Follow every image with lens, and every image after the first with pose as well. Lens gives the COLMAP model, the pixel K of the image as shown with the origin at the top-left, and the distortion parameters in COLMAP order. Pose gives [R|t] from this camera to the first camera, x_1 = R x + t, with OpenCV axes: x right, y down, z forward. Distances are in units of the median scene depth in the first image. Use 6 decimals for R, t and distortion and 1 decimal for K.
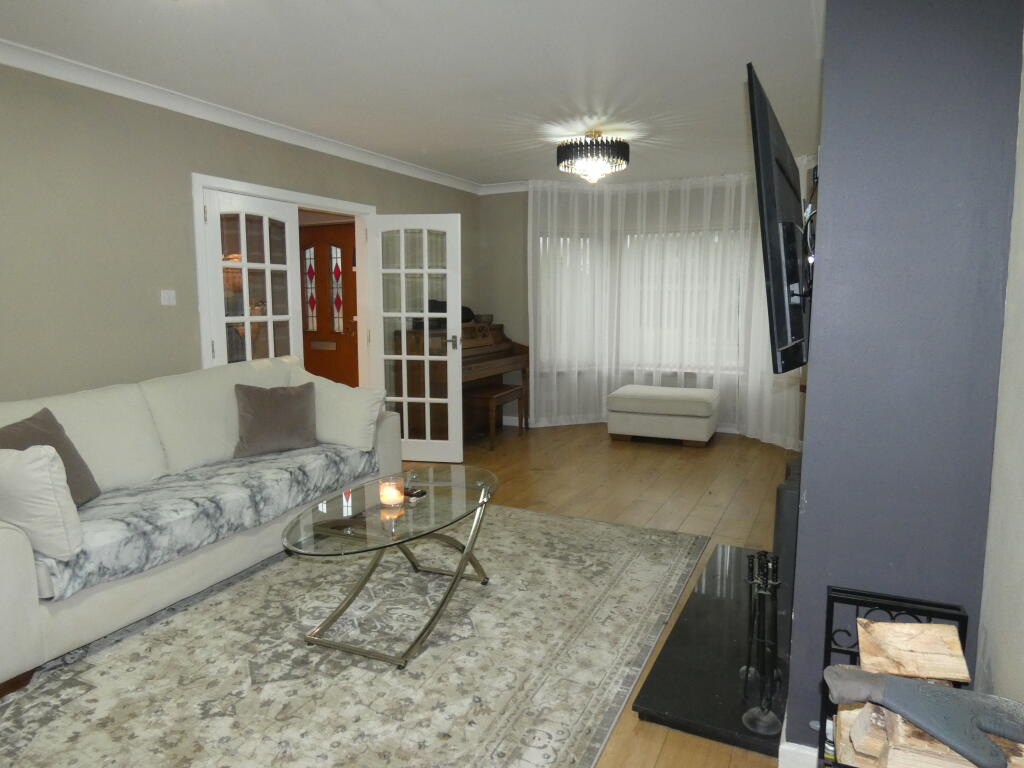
lens RADIAL K [[649.1, 0, 519.7], [0, 649.1, 376.1], [0, 0, 1]] dist [-0.031251, 0.013604]
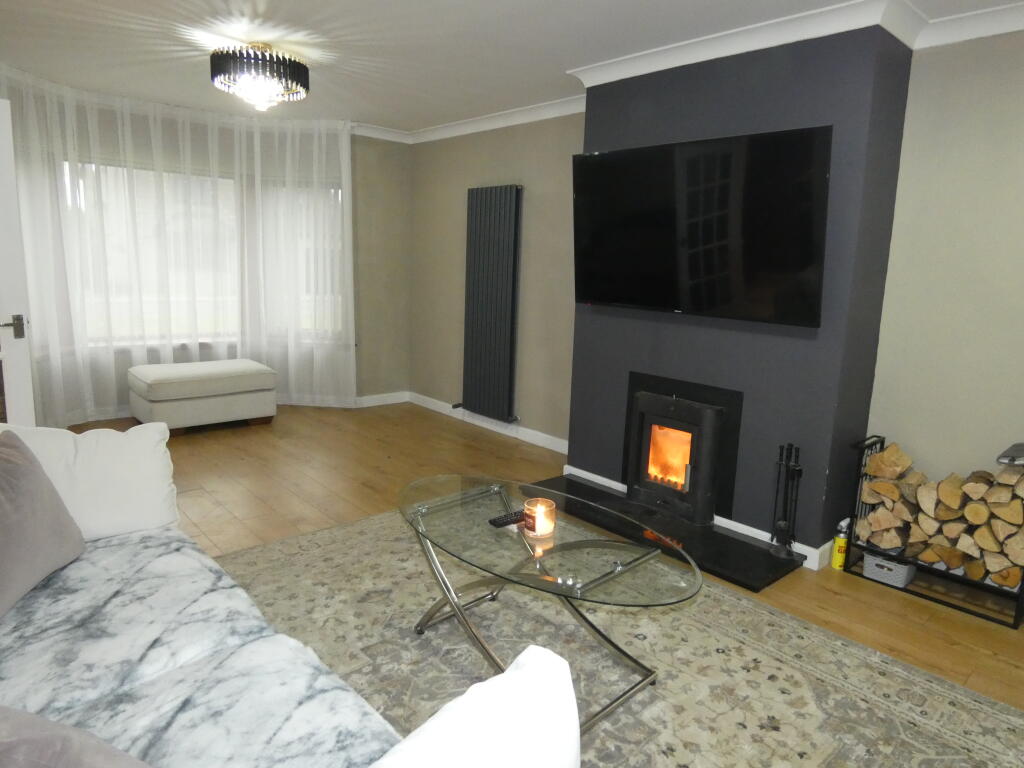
lens RADIAL K [[649.1, 0, 517.5], [0, 649.1, 382.6], [0, 0, 1]] dist [-0.031251, 0.013604]
pose [[0.376194, -0.148604, 0.914546, -0.525986], [0.068855, 0.988809, 0.132348, -0.054034], [-0.923979, 0.013183, 0.382216, 0.417284]]
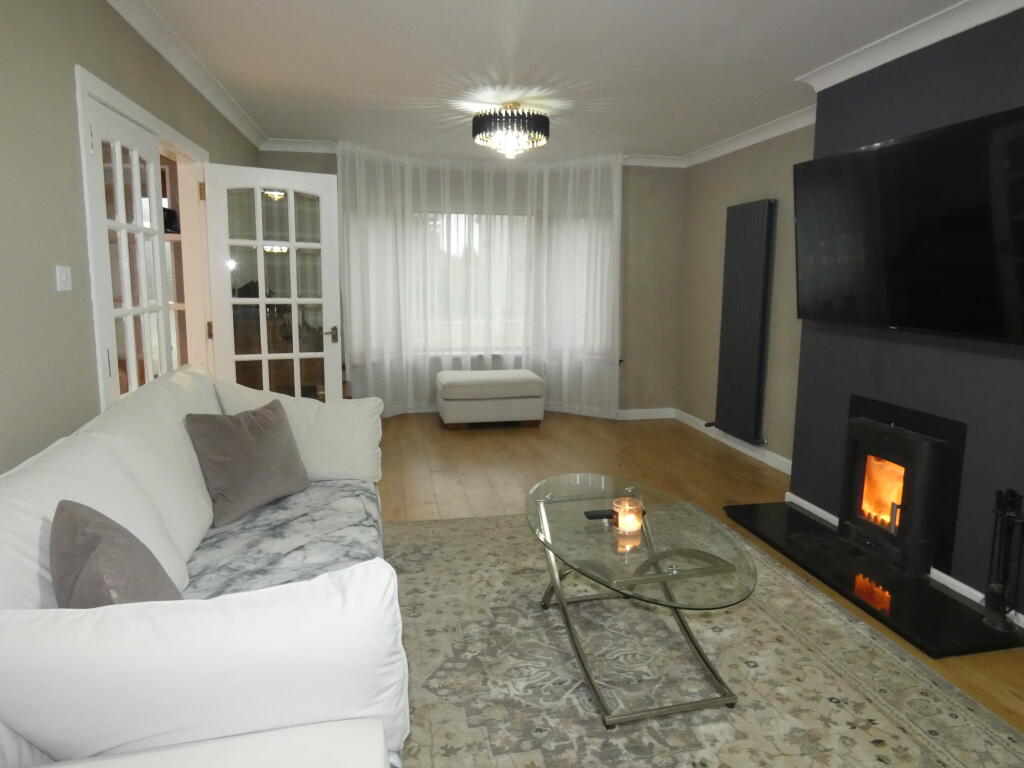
lens RADIAL K [[649.1, 0, 516.1], [0, 649.1, 379.7], [0, 0, 1]] dist [-0.031251, 0.013604]
pose [[0.796563, -0.082678, 0.598876, -0.462940], [0.061119, 0.996542, 0.056283, -0.030804], [-0.601459, -0.008230, 0.798862, 0.242172]]
